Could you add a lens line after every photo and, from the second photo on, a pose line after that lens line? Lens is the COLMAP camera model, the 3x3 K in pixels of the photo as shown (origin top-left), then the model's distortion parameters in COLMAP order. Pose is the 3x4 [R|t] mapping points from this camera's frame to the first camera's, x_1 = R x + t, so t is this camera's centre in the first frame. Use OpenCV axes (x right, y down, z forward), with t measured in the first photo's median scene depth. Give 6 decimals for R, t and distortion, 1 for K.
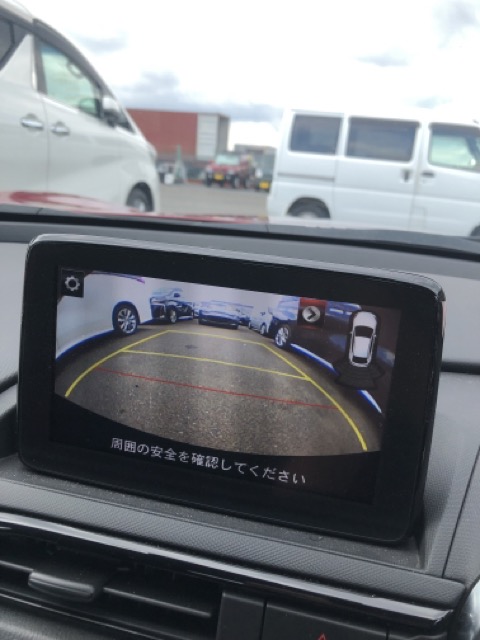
lens RADIAL K [[534.5, 0, 246.8], [0, 534.5, 320.2], [0, 0, 1]] dist [0.021728, -0.010203]
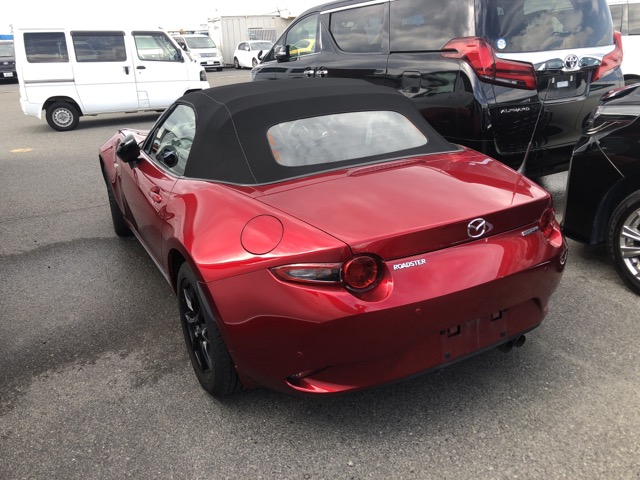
lens RADIAL K [[534.5, 0, 317.6], [0, 534.5, 241.2], [0, 0, 1]] dist [0.021728, -0.010203]
pose [[0.735665, -0.335606, 0.588359, -0.330939], [0.270437, 0.941918, 0.199135, 0.010497], [-0.621017, 0.012617, 0.783696, -0.439498]]
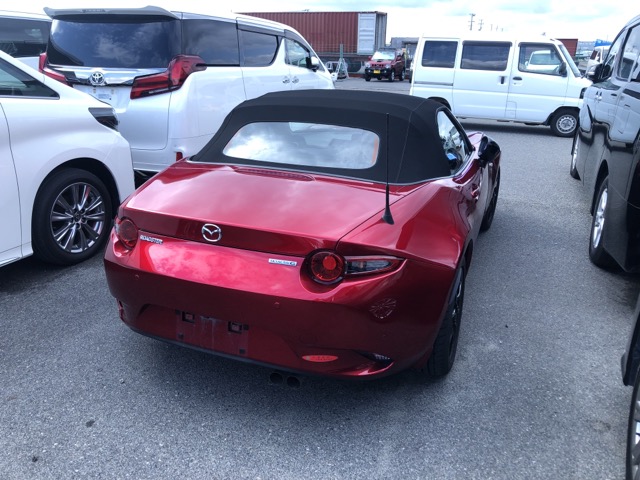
lens RADIAL K [[534.5, 0, 315.6], [0, 534.5, 239.7], [0, 0, 1]] dist [0.021728, -0.010203]
pose [[0.985478, 0.000263, -0.169803, 0.045423], [0.009825, 0.998235, 0.058568, 0.076211], [0.169519, -0.059385, 0.983736, -0.570080]]
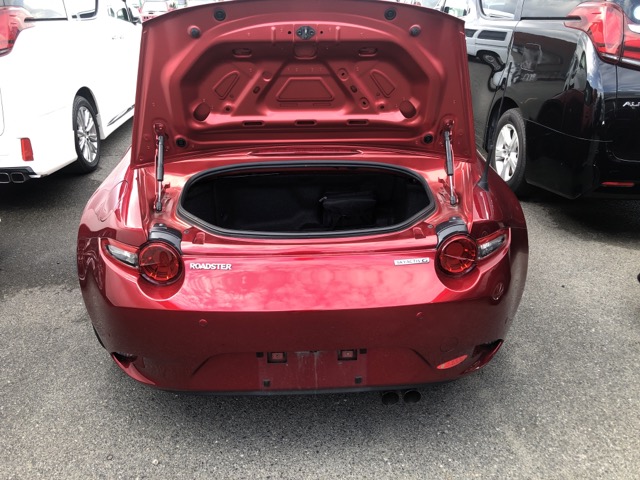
lens RADIAL K [[534.5, 0, 317.7], [0, 534.5, 241.5], [0, 0, 1]] dist [0.021728, -0.010203]
pose [[0.958918, -0.184776, 0.215256, -0.125919], [0.149076, 0.973788, 0.171797, 0.048579], [-0.241358, -0.132649, 0.961328, -0.491276]]
